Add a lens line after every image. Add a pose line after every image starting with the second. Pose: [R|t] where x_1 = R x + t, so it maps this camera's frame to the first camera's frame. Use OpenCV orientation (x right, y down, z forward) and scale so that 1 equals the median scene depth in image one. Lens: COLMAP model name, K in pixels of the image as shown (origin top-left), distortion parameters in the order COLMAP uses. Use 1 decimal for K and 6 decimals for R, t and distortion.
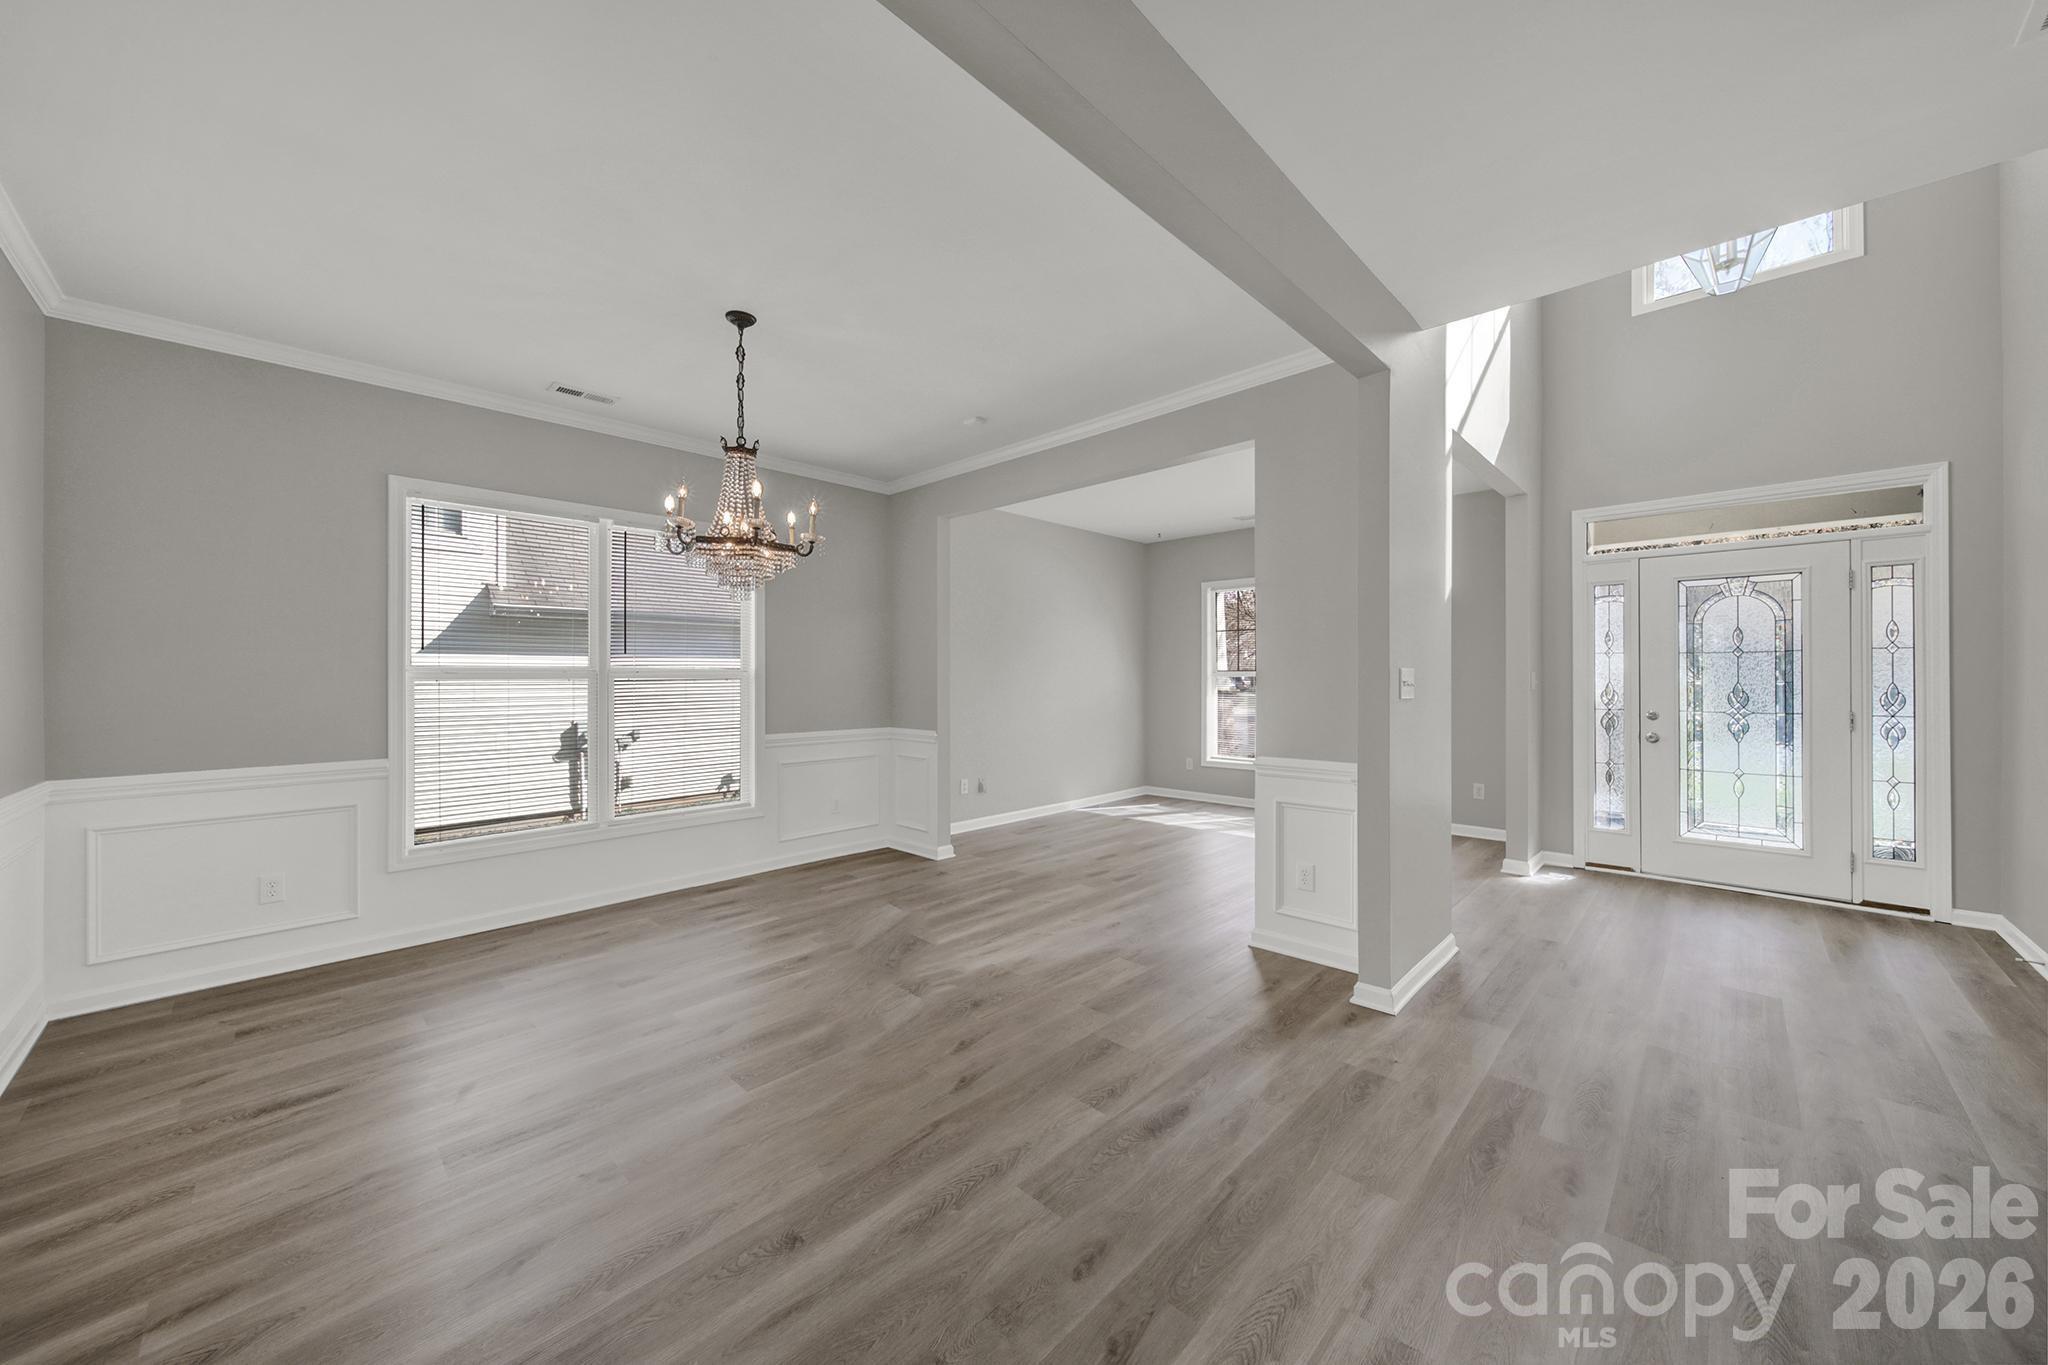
lens RADIAL K [[735.3, 0, 1028.1], [0, 735.3, 676.4], [0, 0, 1]] dist [-0.001616, -0.000043]
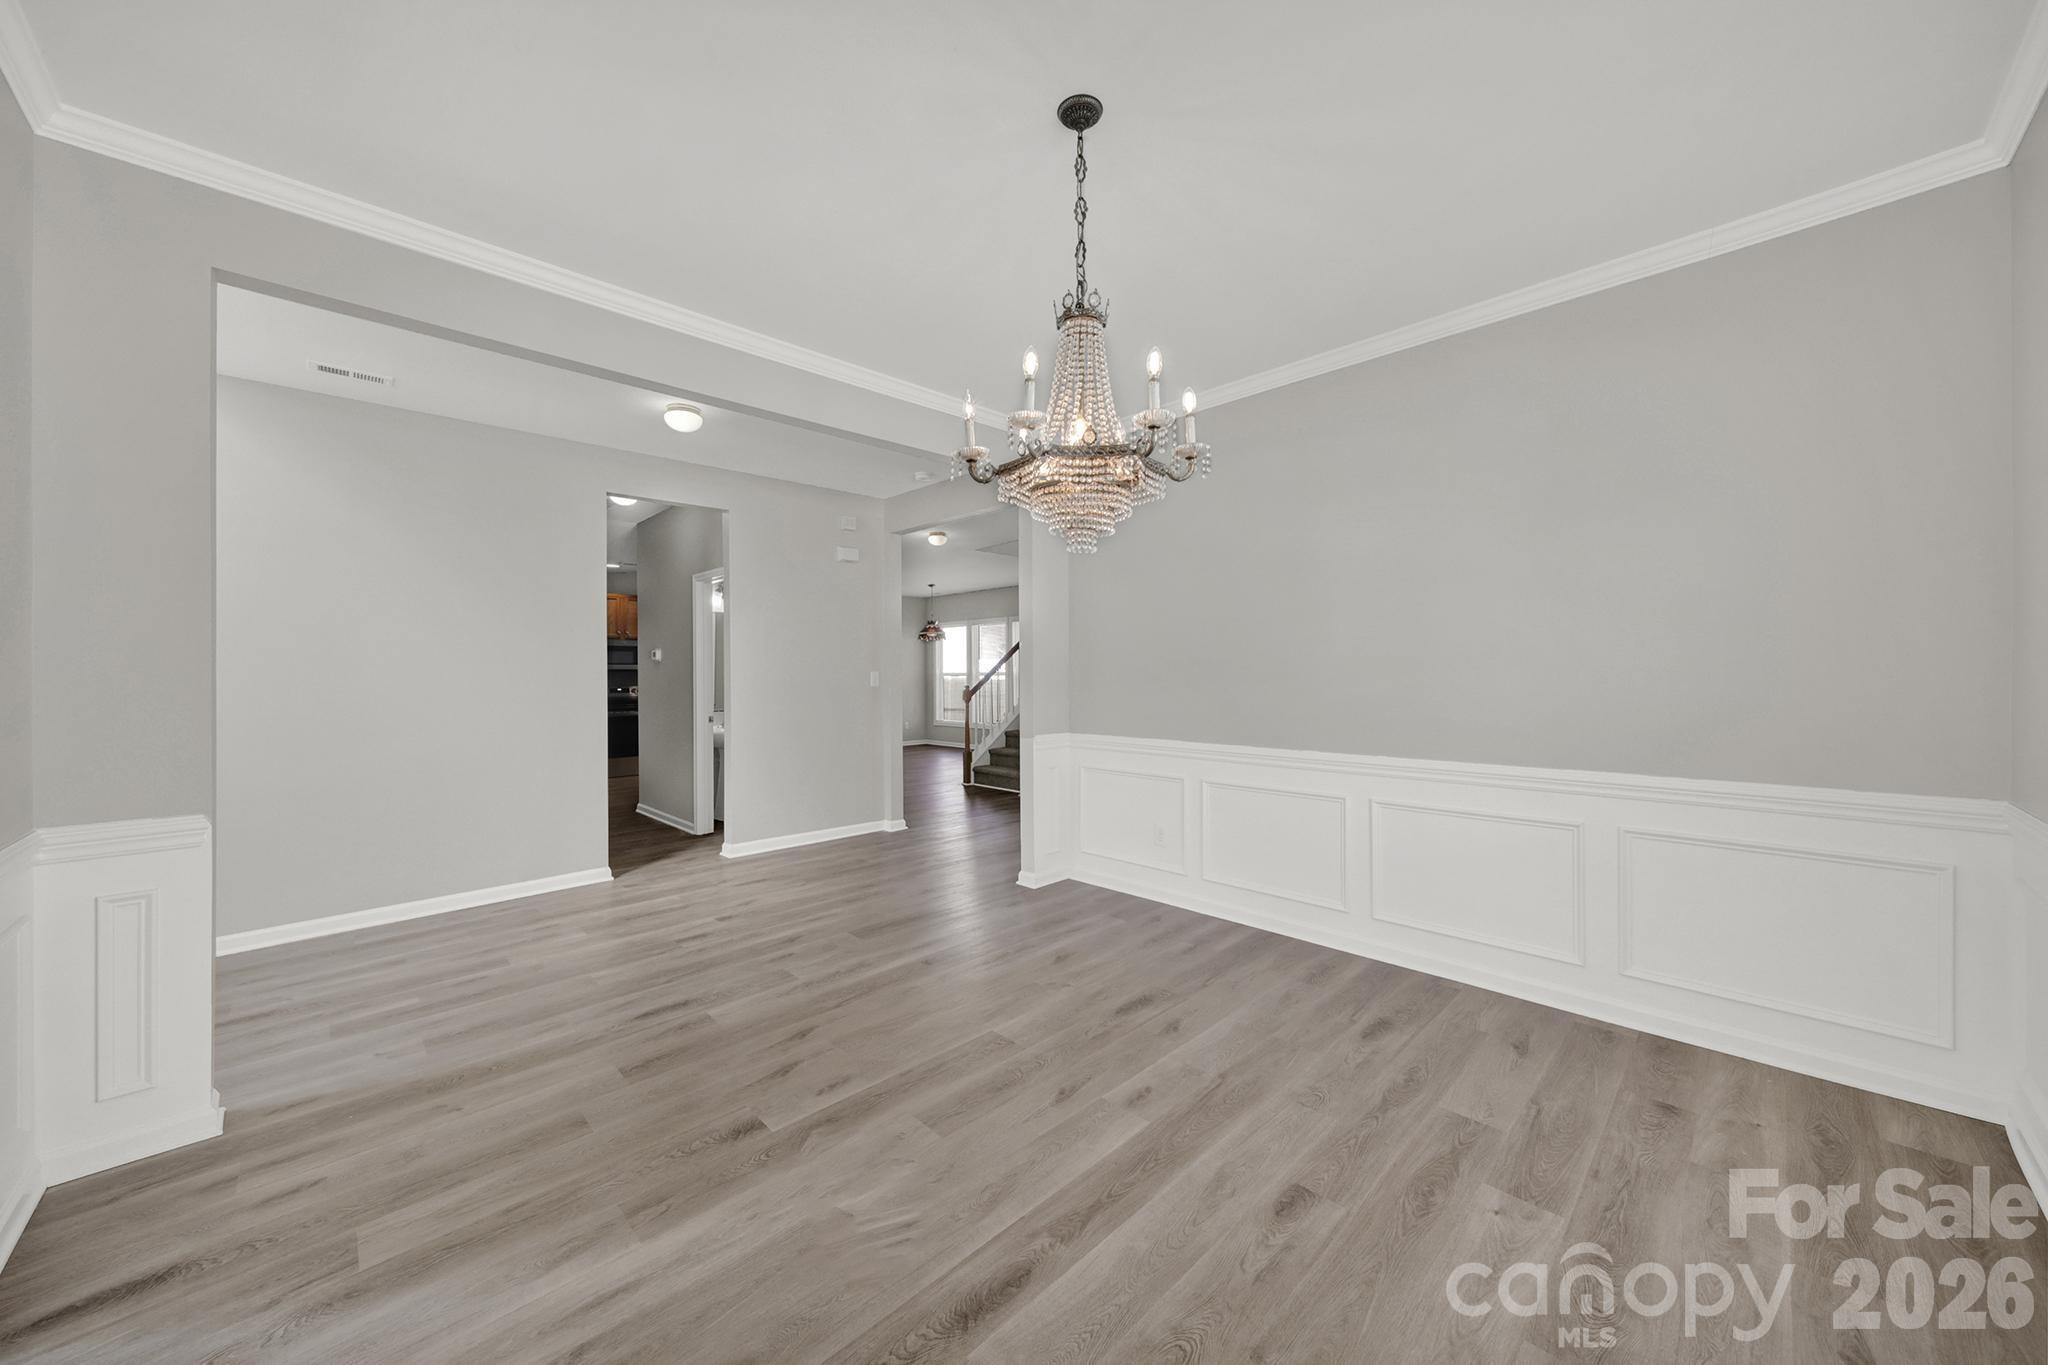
lens RADIAL K [[735.3, 0, 1021.8], [0, 735.3, 674.9], [0, 0, 1]] dist [-0.001616, -0.000043]
pose [[-0.999121, 0.017590, 0.038046, -0.346047], [0.017572, 0.999845, -0.000816, 0.007243], [-0.038054, -0.000147, -0.999276, 1.539016]]
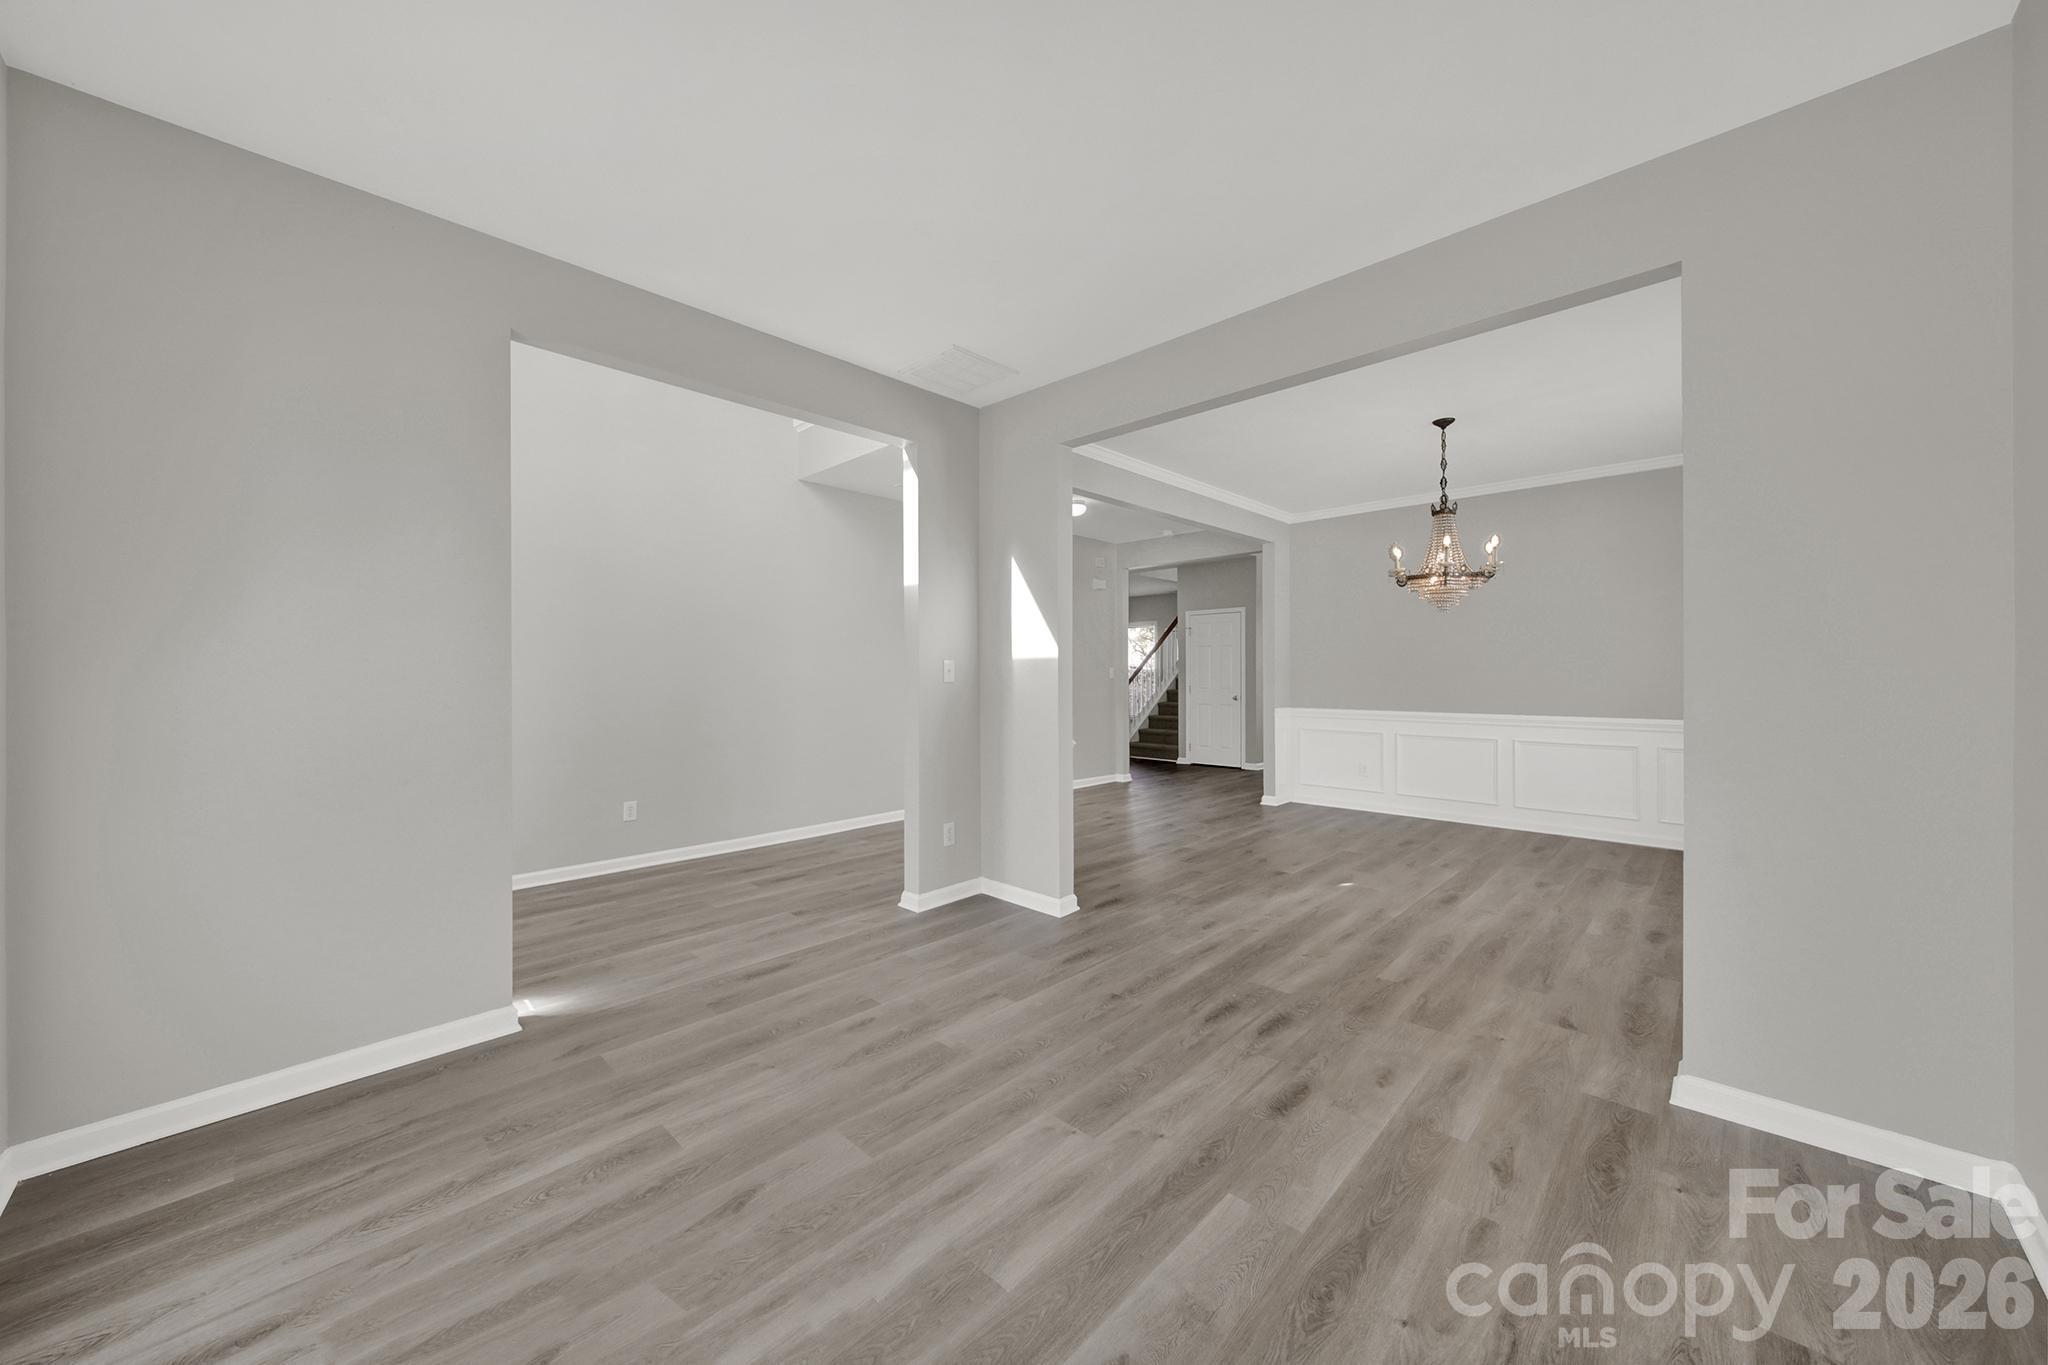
lens RADIAL K [[735.3, 0, 1024.0], [0, 735.3, 677.7], [0, 0, 1]] dist [-0.001616, -0.000043]
pose [[-0.999955, 0.004547, 0.008286, 0.413621], [0.004575, 0.999984, 0.003369, 0.016907], [-0.008271, 0.003407, -0.999960, 2.333412]]
